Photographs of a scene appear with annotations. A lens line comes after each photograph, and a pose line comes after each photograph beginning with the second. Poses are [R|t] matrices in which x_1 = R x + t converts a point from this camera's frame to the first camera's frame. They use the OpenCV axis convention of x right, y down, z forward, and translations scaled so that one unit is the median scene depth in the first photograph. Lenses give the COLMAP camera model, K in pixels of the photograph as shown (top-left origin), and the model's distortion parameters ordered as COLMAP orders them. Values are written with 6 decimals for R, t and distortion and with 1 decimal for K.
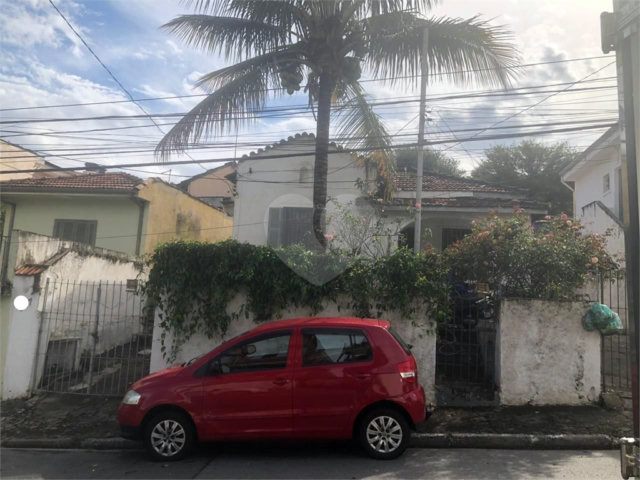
lens RADIAL K [[506.3, 0, 319.1], [0, 506.3, 239.6], [0, 0, 1]] dist [0.028736, -0.000468]
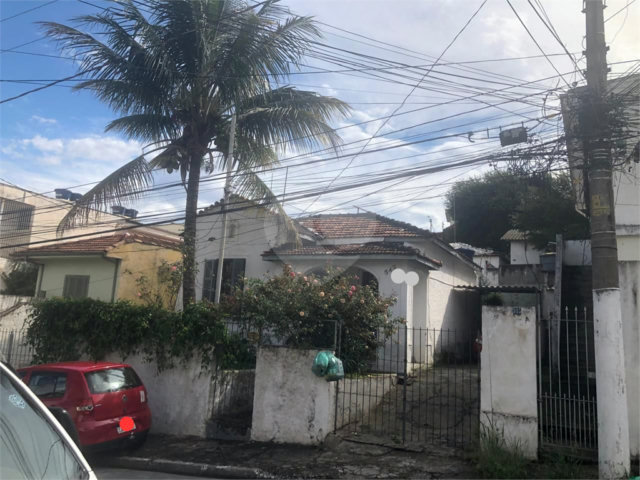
lens RADIAL K [[506.3, 0, 313.4], [0, 506.3, 237.4], [0, 0, 1]] dist [0.028736, -0.000468]
pose [[0.947953, -0.052770, -0.314008, 0.870558], [0.033173, 0.997172, -0.067434, -0.048894], [0.316679, 0.053508, 0.947022, -0.064023]]
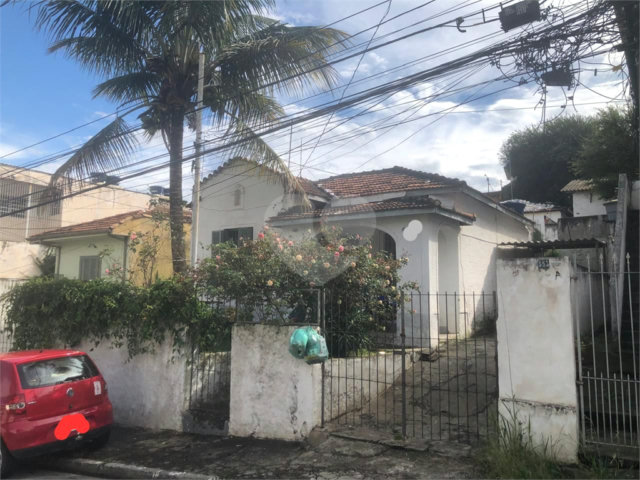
lens RADIAL K [[506.3, 0, 315.9], [0, 506.3, 234.8], [0, 0, 1]] dist [0.028736, -0.000468]
pose [[0.900894, -0.094707, -0.423580, 0.945122], [0.092168, 0.995390, -0.026529, -0.012523], [0.424140, -0.015141, 0.905470, 0.202168]]
